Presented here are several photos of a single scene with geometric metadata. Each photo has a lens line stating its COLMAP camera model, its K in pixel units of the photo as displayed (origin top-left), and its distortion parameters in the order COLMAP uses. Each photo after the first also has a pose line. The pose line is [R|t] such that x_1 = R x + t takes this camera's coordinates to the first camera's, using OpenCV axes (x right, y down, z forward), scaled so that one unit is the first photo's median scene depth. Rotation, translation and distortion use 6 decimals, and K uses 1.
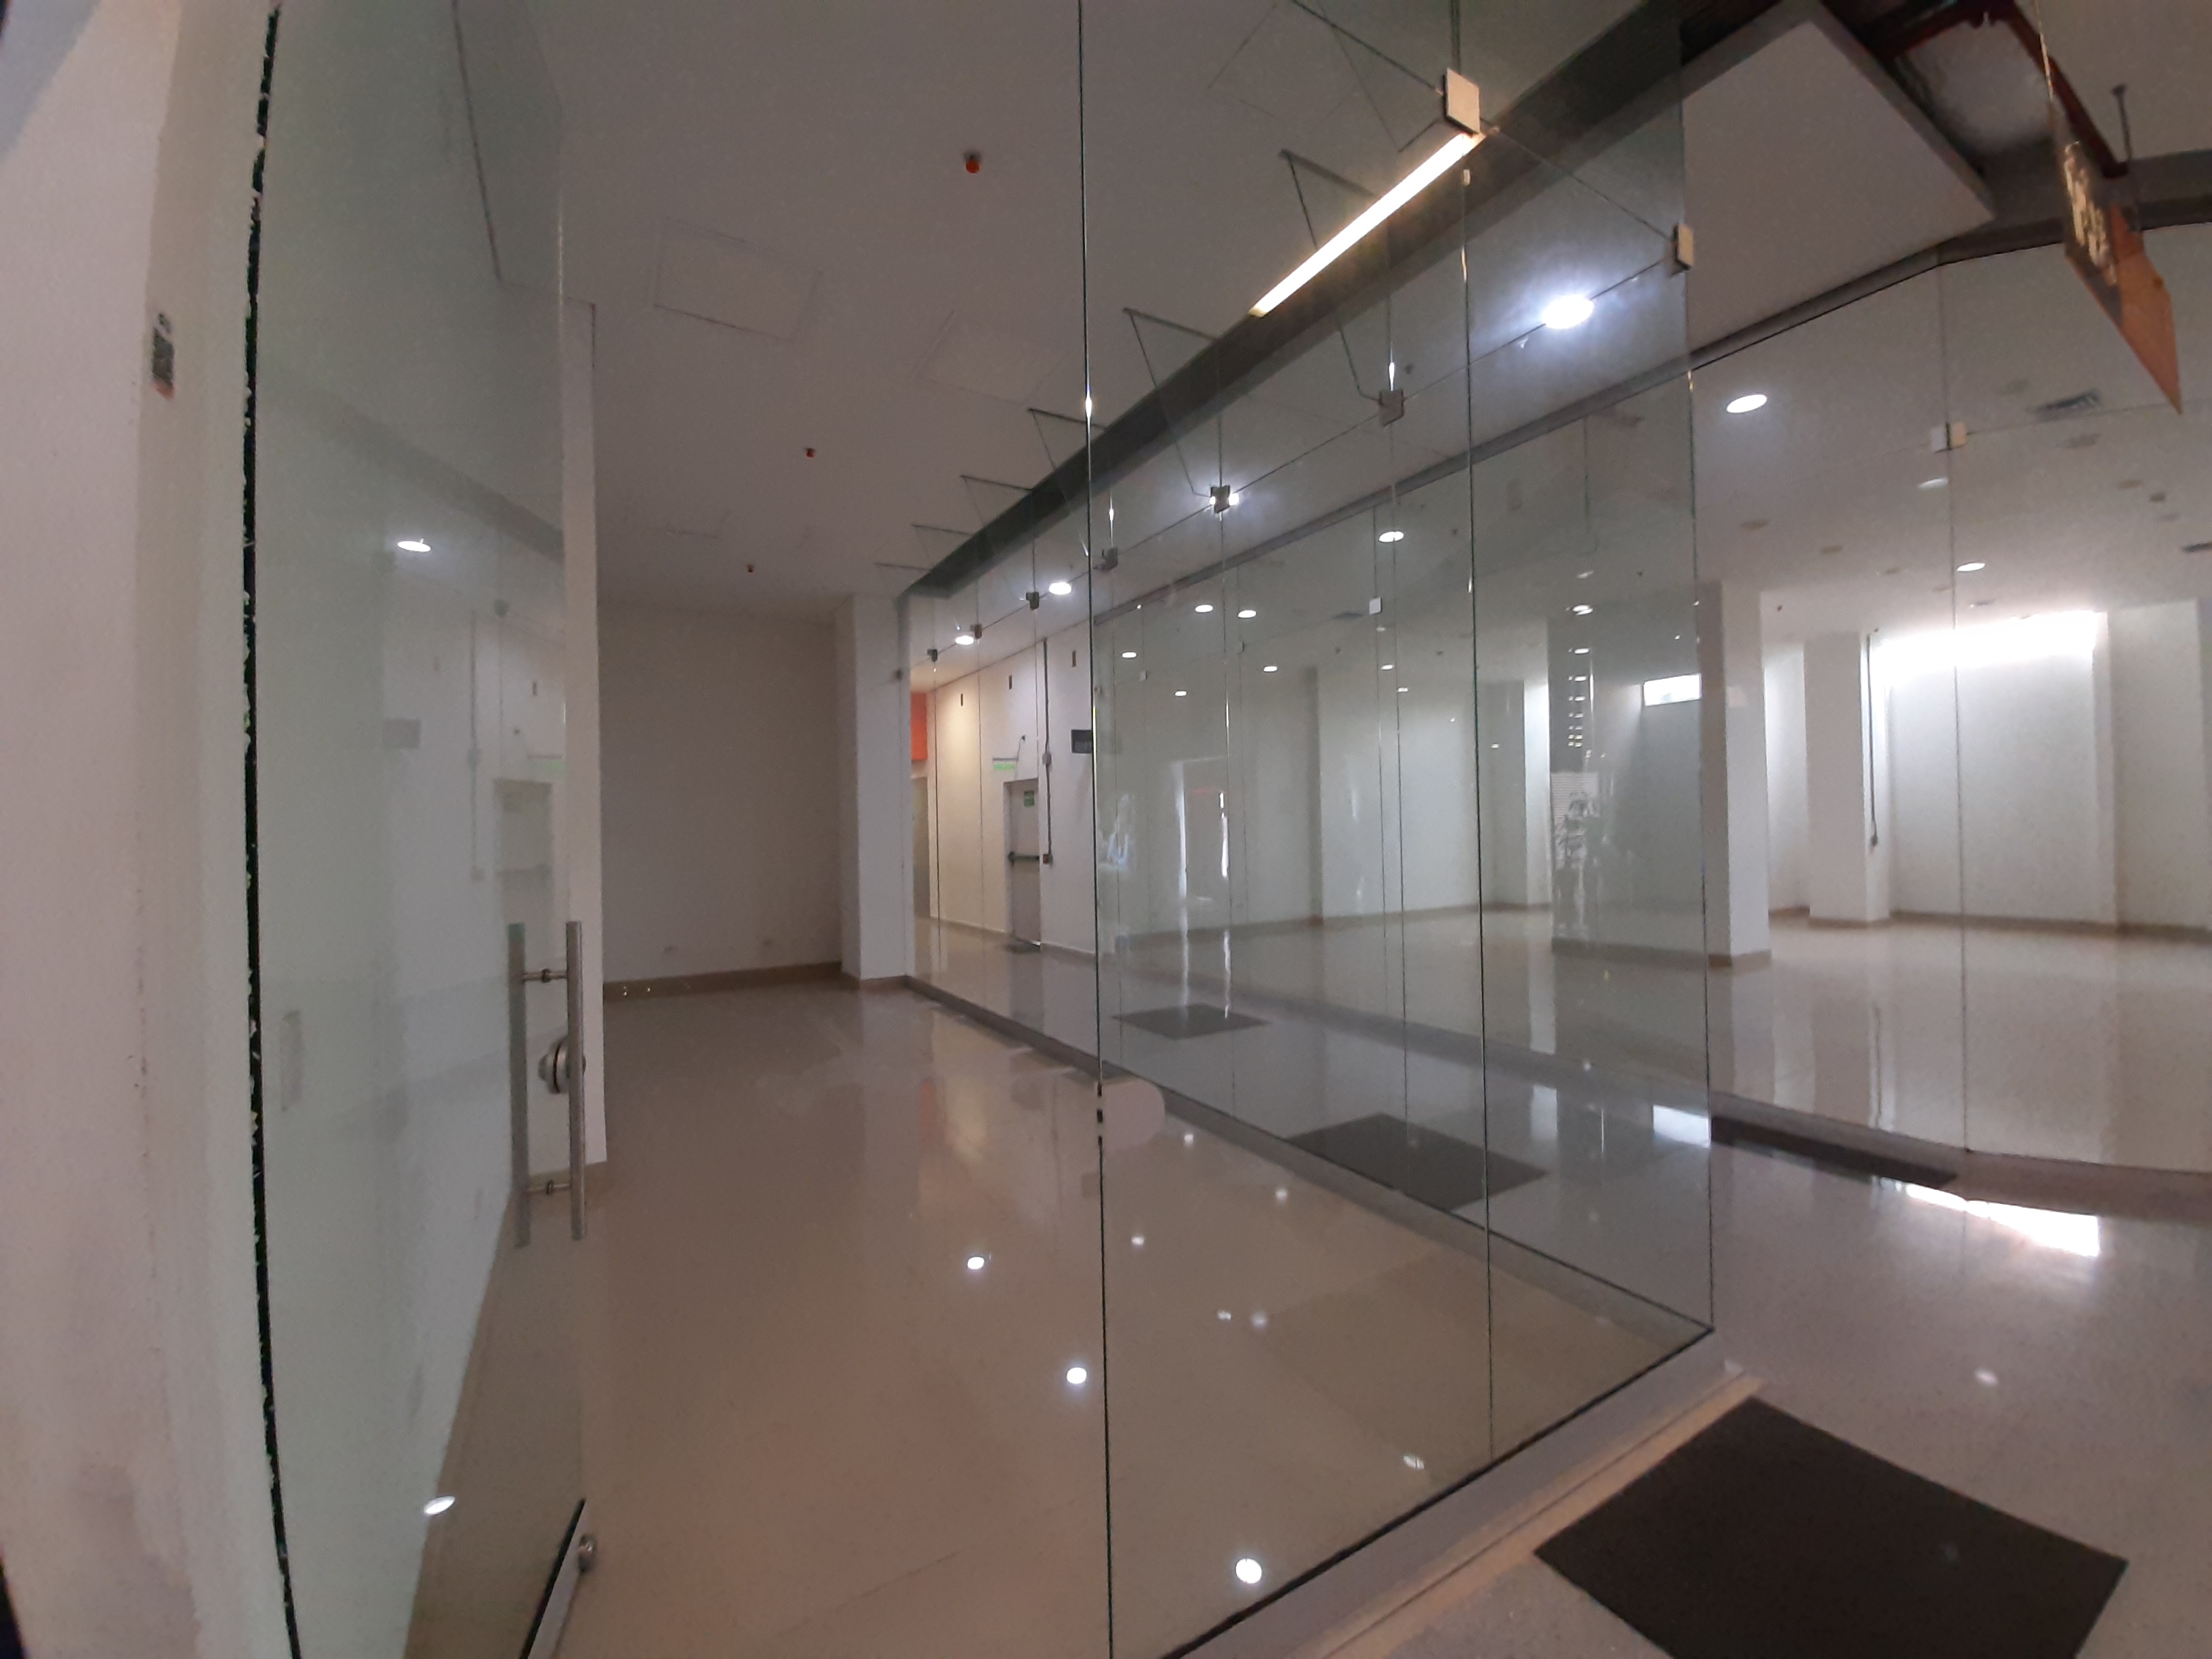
lens RADIAL K [[869.2, 0, 1106.0], [0, 869.2, 829.5], [0, 0, 1]] dist [-0.025355, -0.000075]
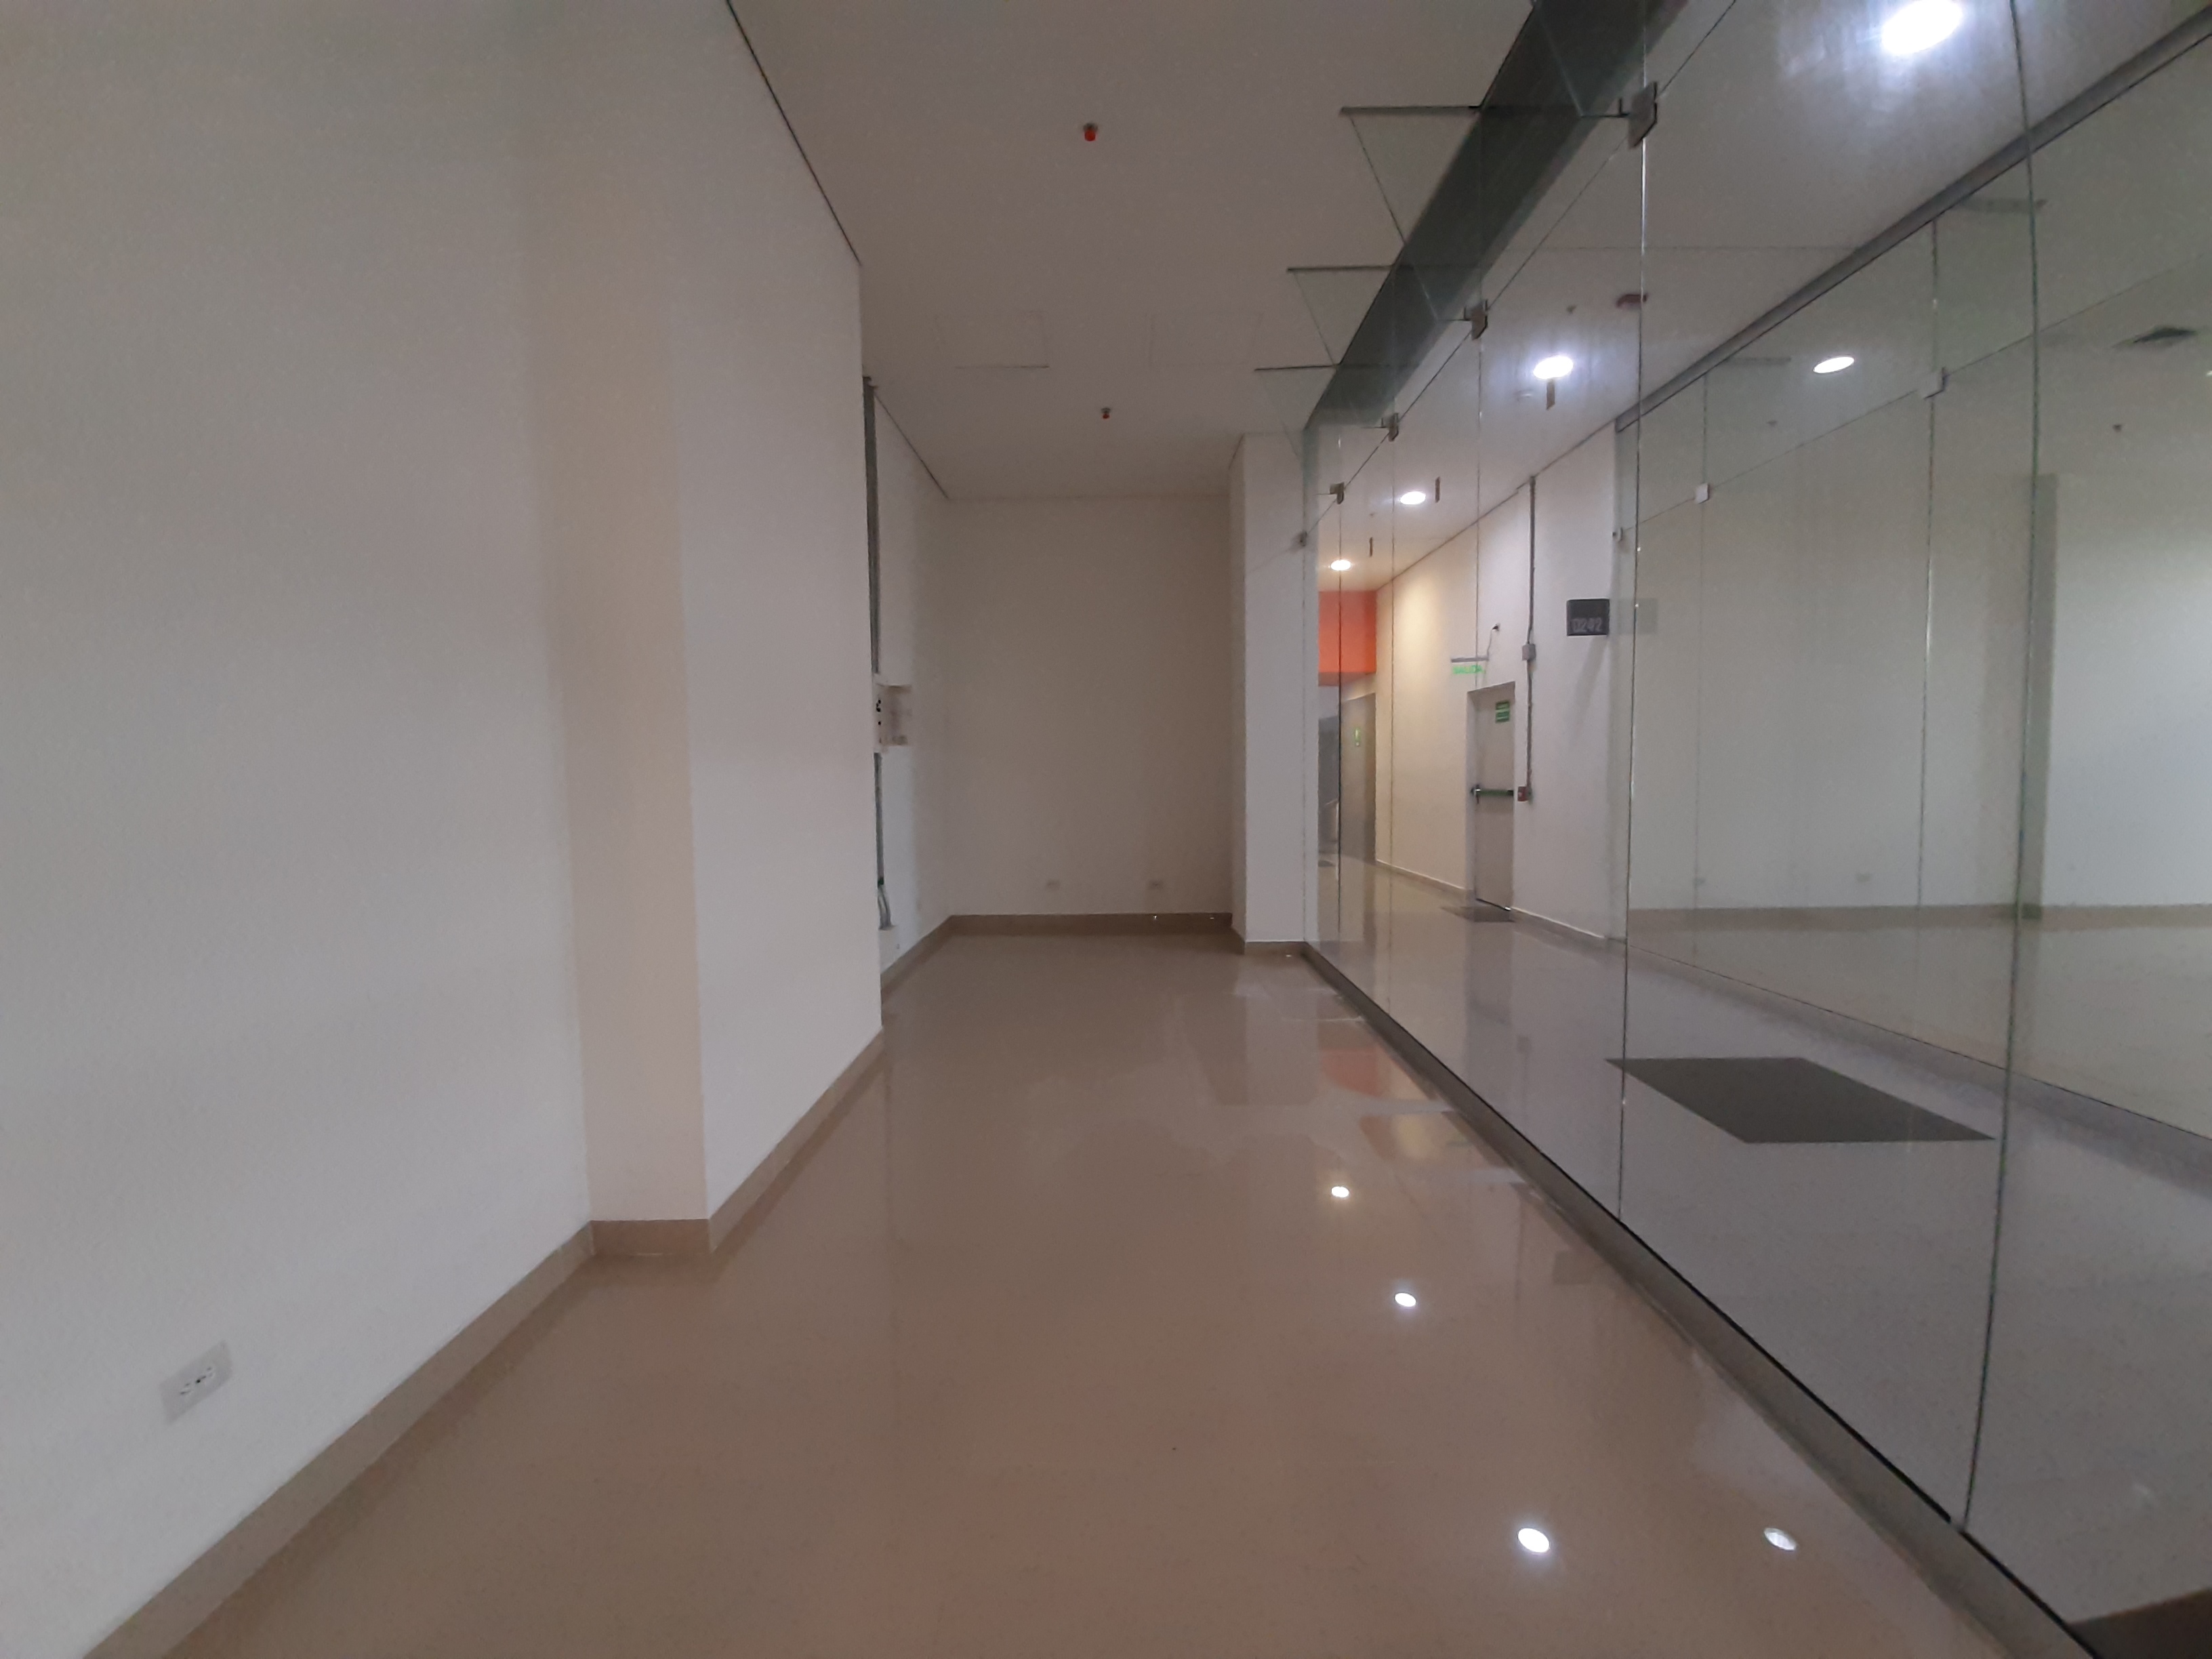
lens RADIAL K [[868.4, 0, 1106.0], [0, 868.4, 829.5], [0, 0, 1]] dist [0.014794, -0.017679]
pose [[0.855674, 0.044182, -0.515626, 0.009109], [-0.005149, 0.997027, 0.076887, 0.009628], [0.517490, -0.063135, 0.853357, 0.221189]]
